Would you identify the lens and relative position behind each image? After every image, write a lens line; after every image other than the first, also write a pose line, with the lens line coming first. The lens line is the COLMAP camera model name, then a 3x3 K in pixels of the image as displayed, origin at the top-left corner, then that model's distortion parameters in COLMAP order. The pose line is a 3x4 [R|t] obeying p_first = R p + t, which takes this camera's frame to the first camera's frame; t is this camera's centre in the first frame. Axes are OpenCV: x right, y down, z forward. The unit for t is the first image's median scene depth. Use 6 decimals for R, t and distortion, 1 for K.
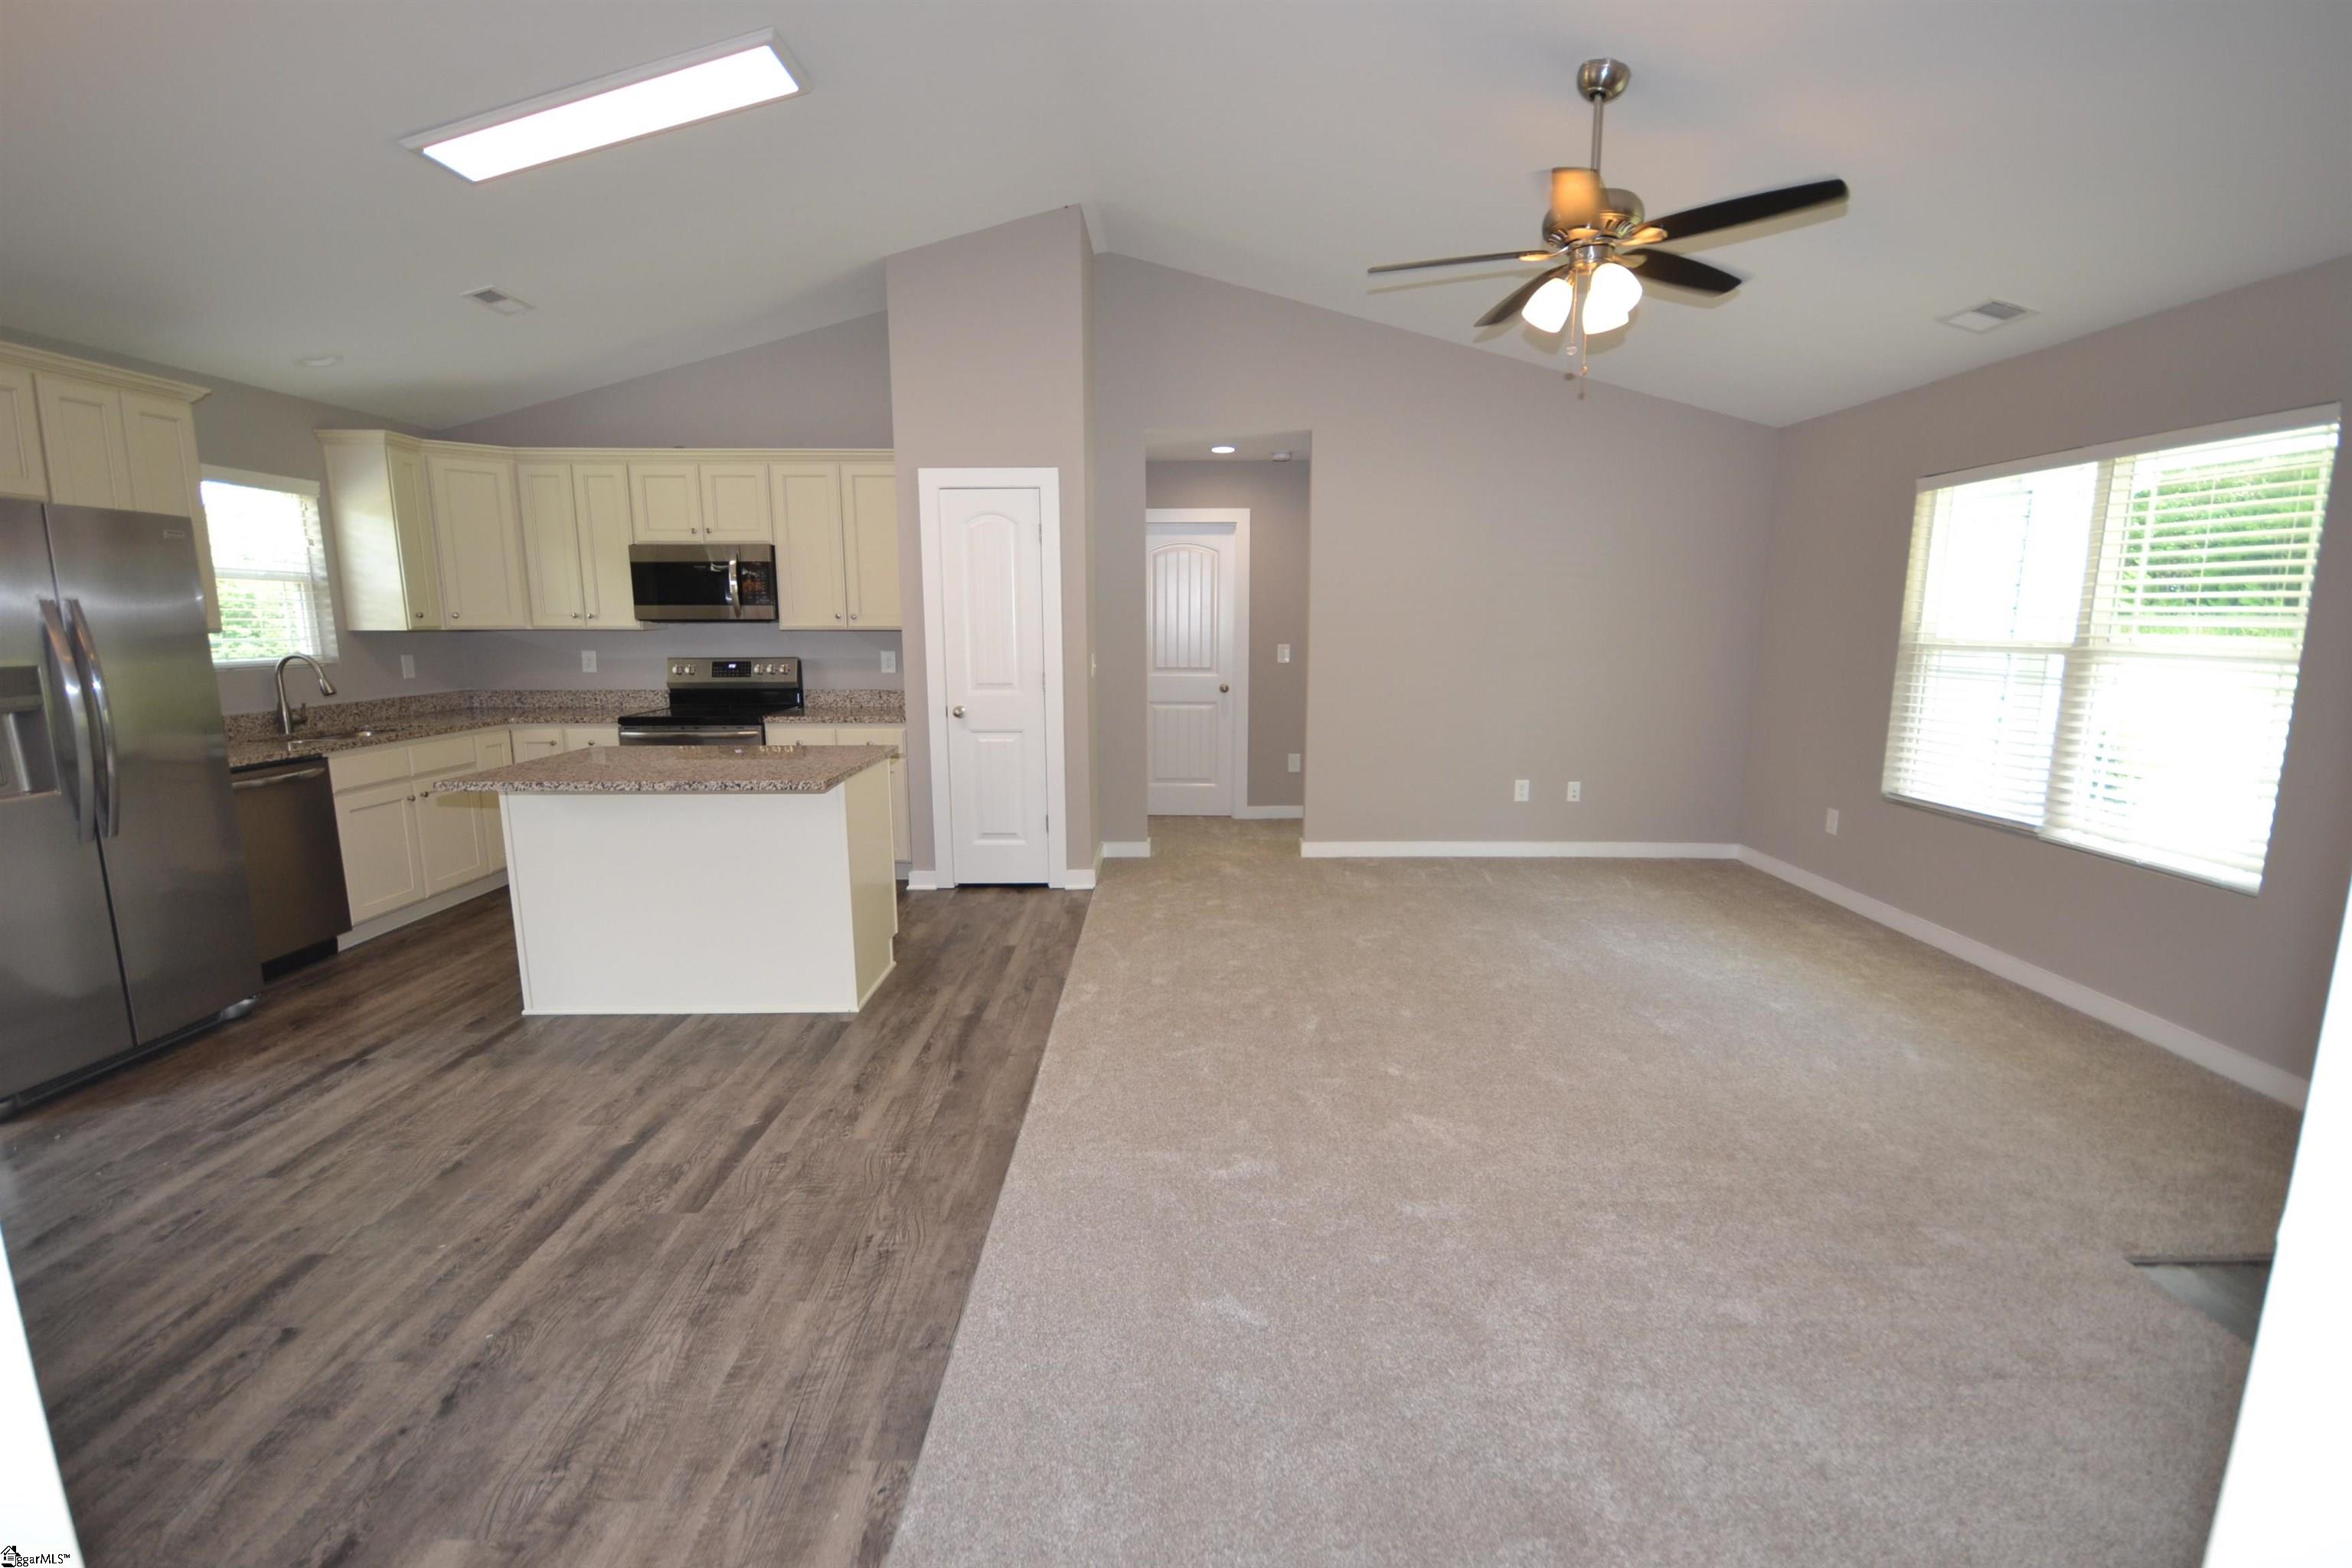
lens RADIAL K [[1048.2, 0, 1177.6], [0, 1048.2, 797.9], [0, 0, 1]] dist [-0.000519, -0.000316]
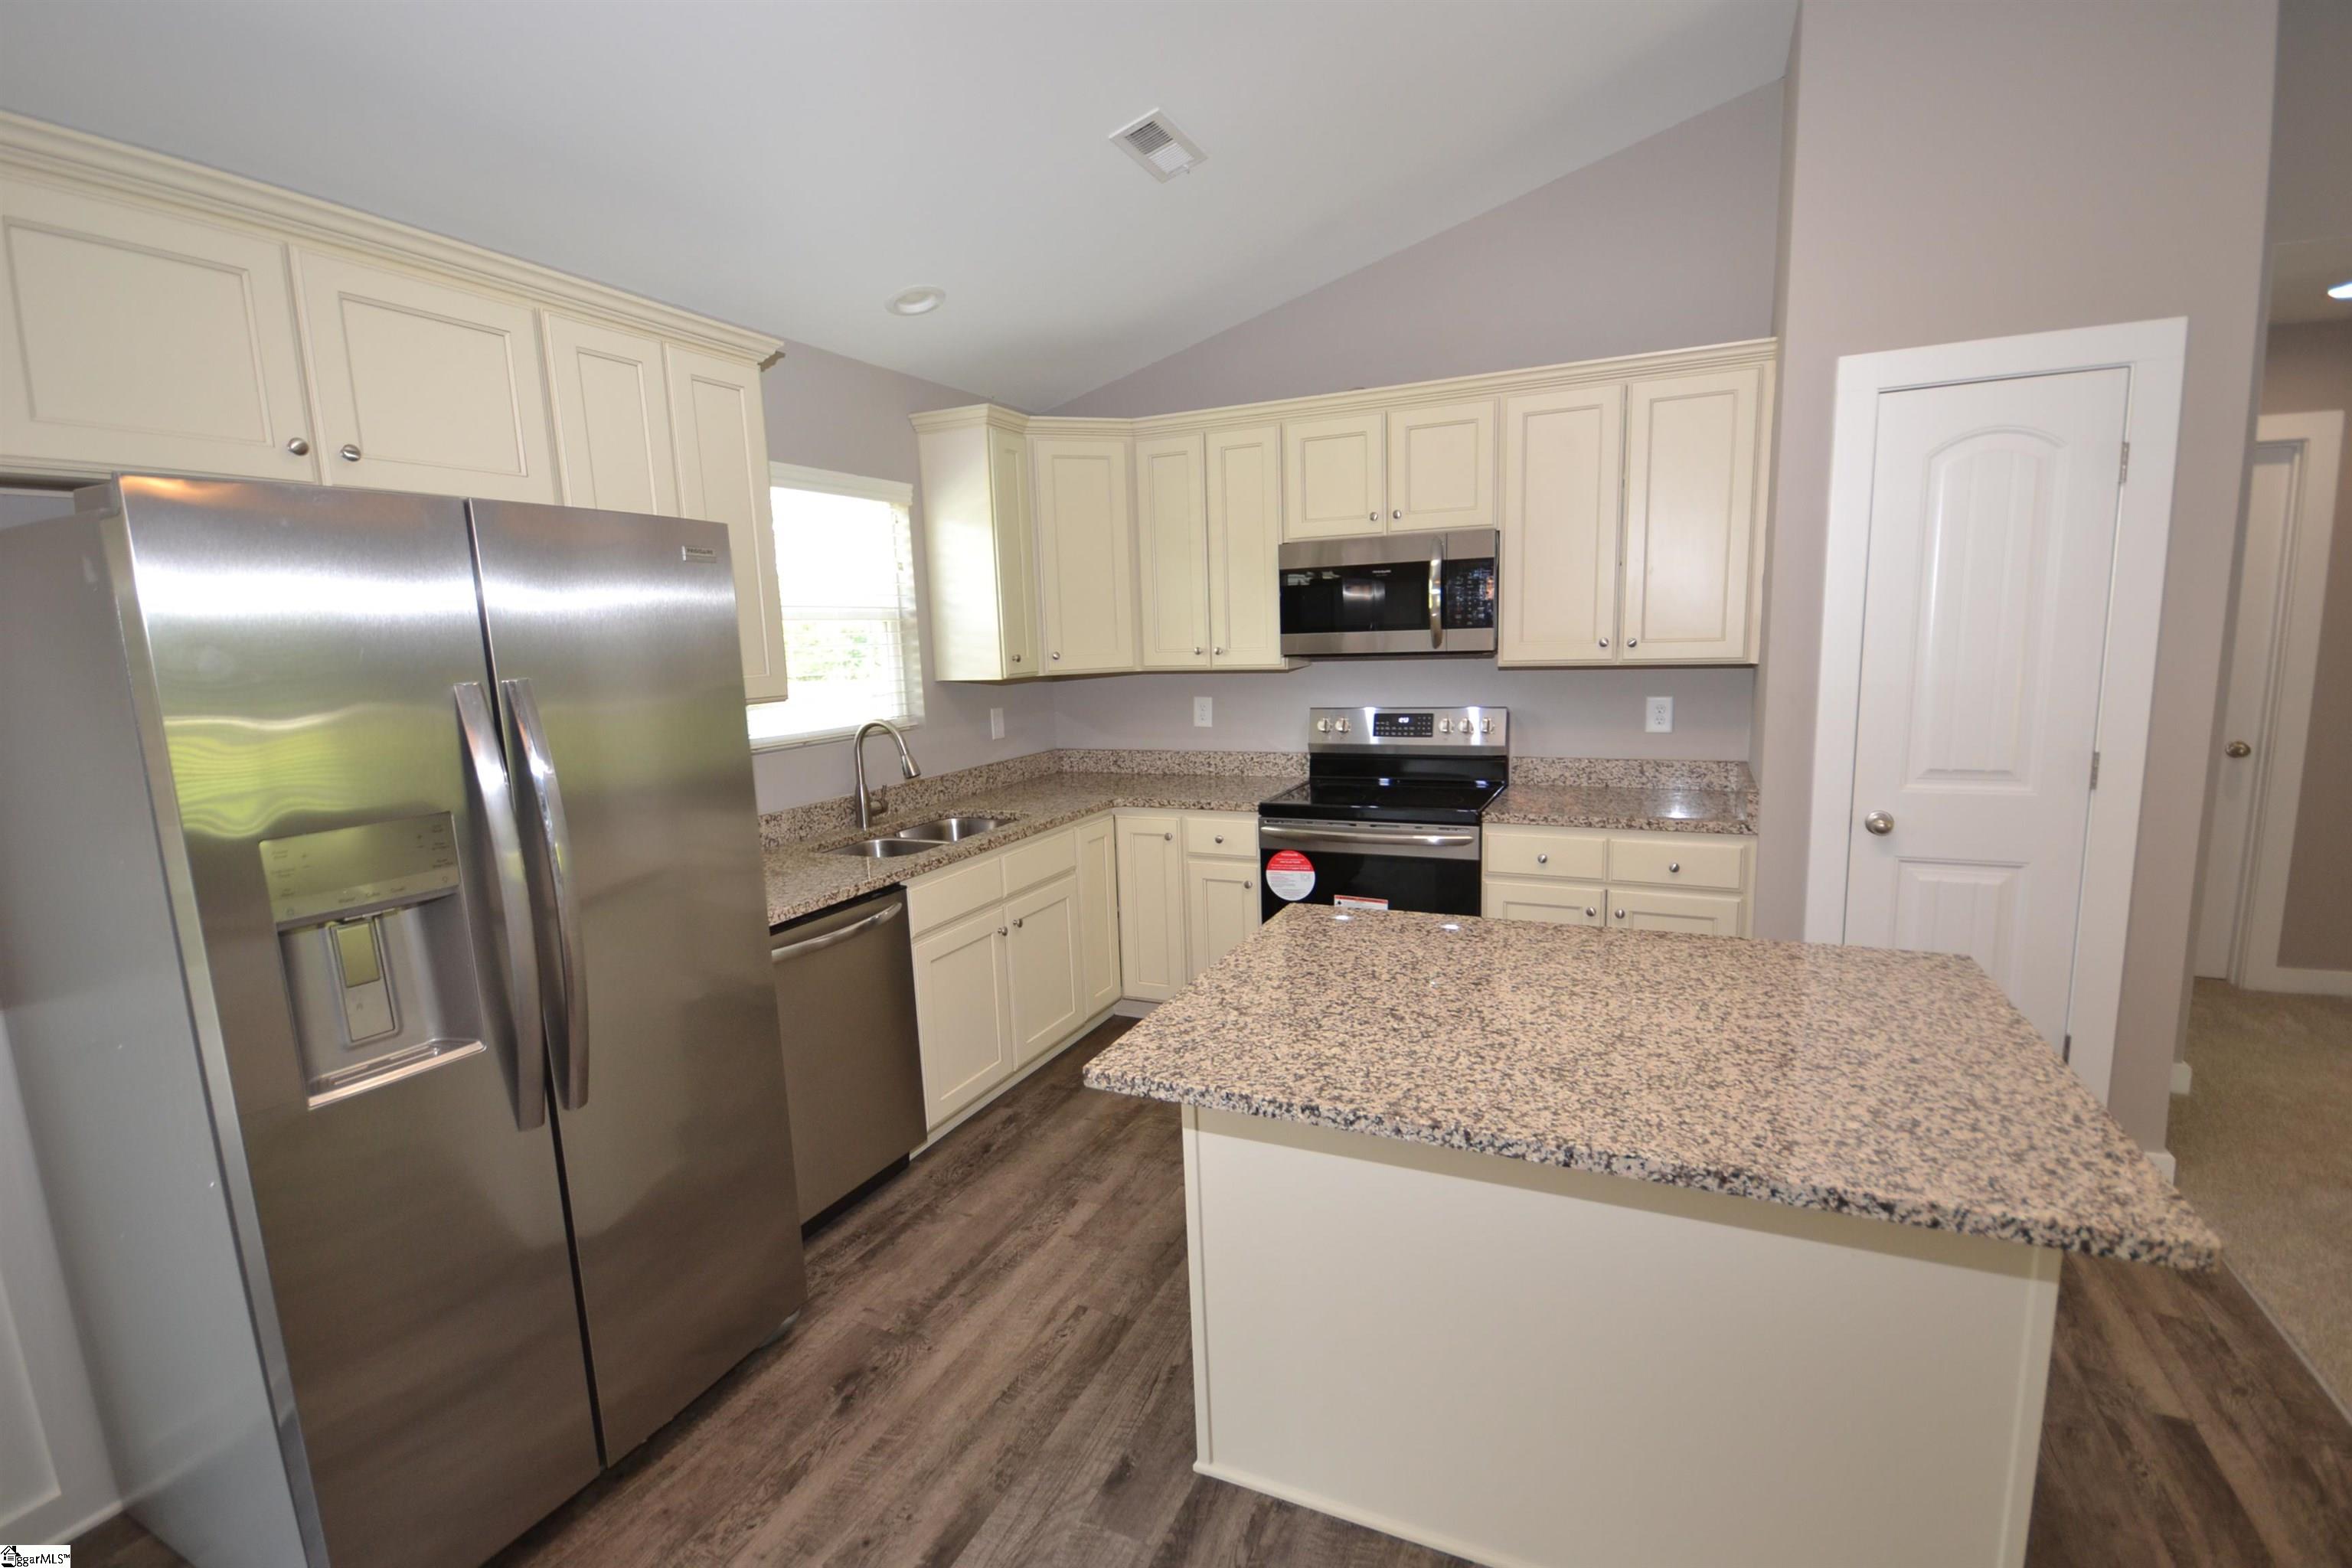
lens RADIAL K [[1048.2, 0, 1177.6], [0, 1048.2, 797.9], [0, 0, 1]] dist [-0.000519, -0.000316]
pose [[0.906822, 0.036504, -0.419930, -0.327858], [-0.037377, 0.999282, 0.006151, -0.090416], [0.419854, 0.010118, 0.907535, 0.406288]]
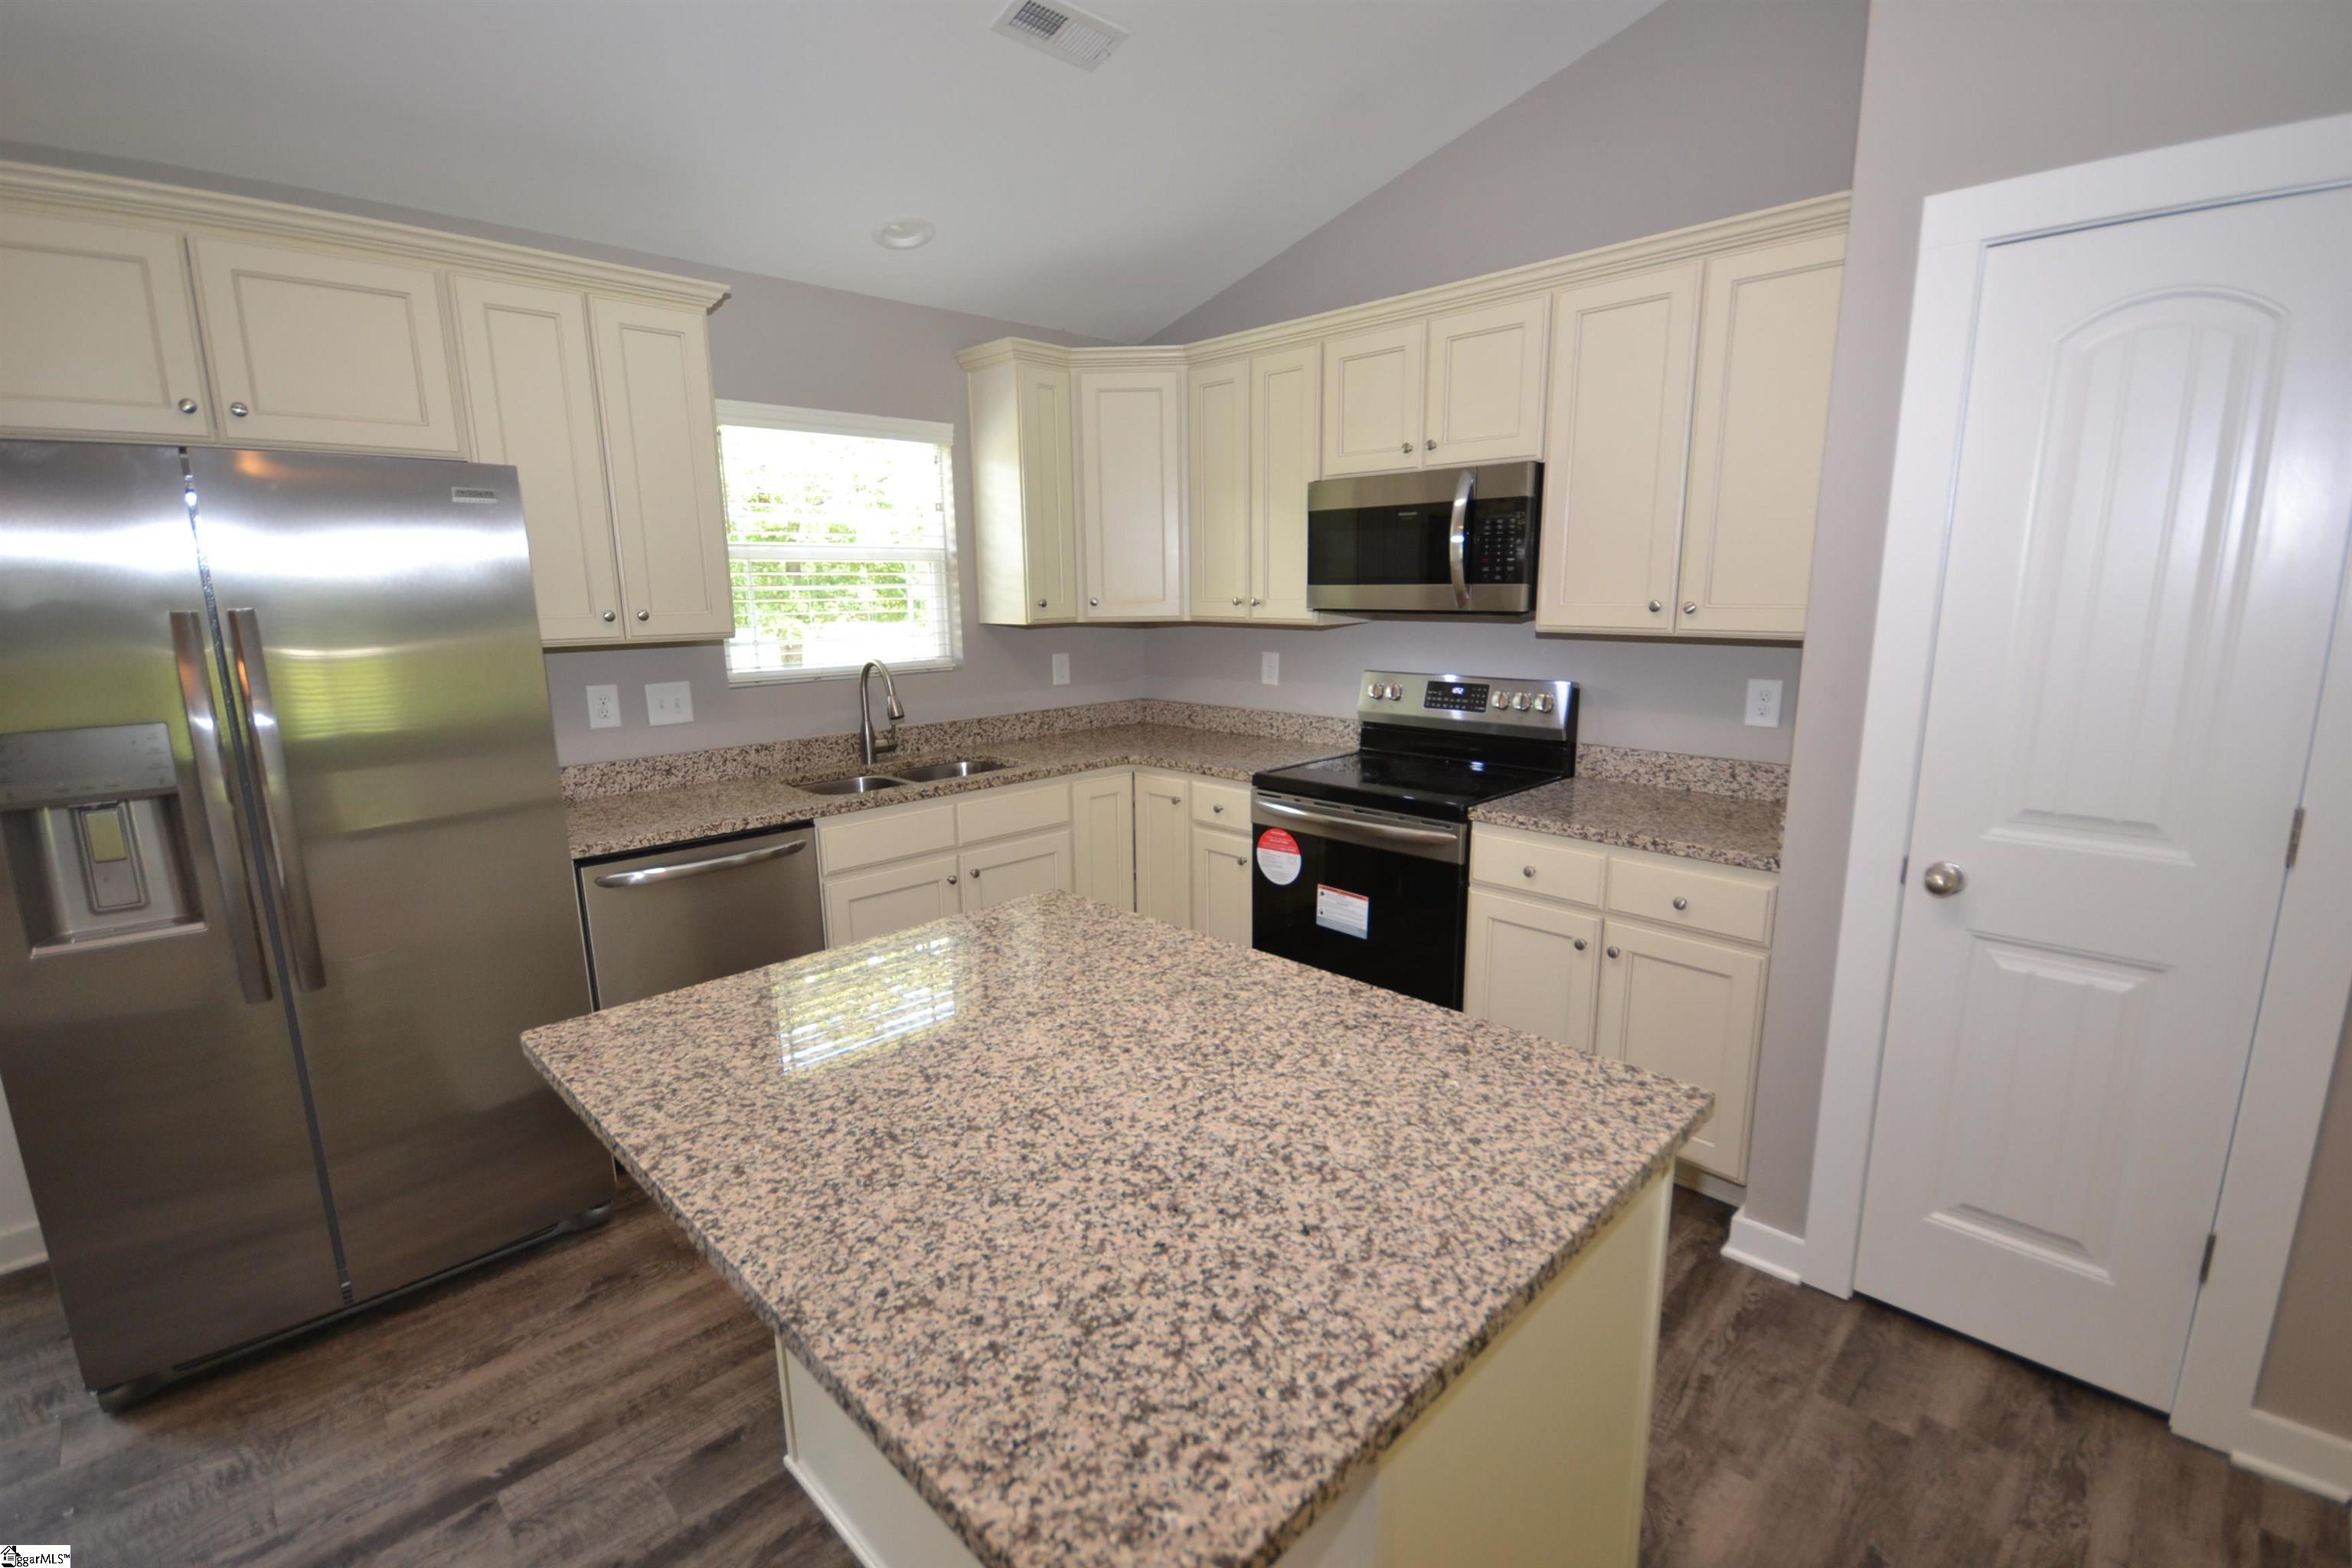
lens RADIAL K [[1048.2, 0, 1177.6], [0, 1048.2, 797.9], [0, 0, 1]] dist [-0.000519, -0.000316]
pose [[0.700115, 0.137107, -0.700743, -0.152766], [-0.109236, 0.990405, 0.084644, -0.119494], [0.705625, 0.017286, 0.708374, 0.591463]]
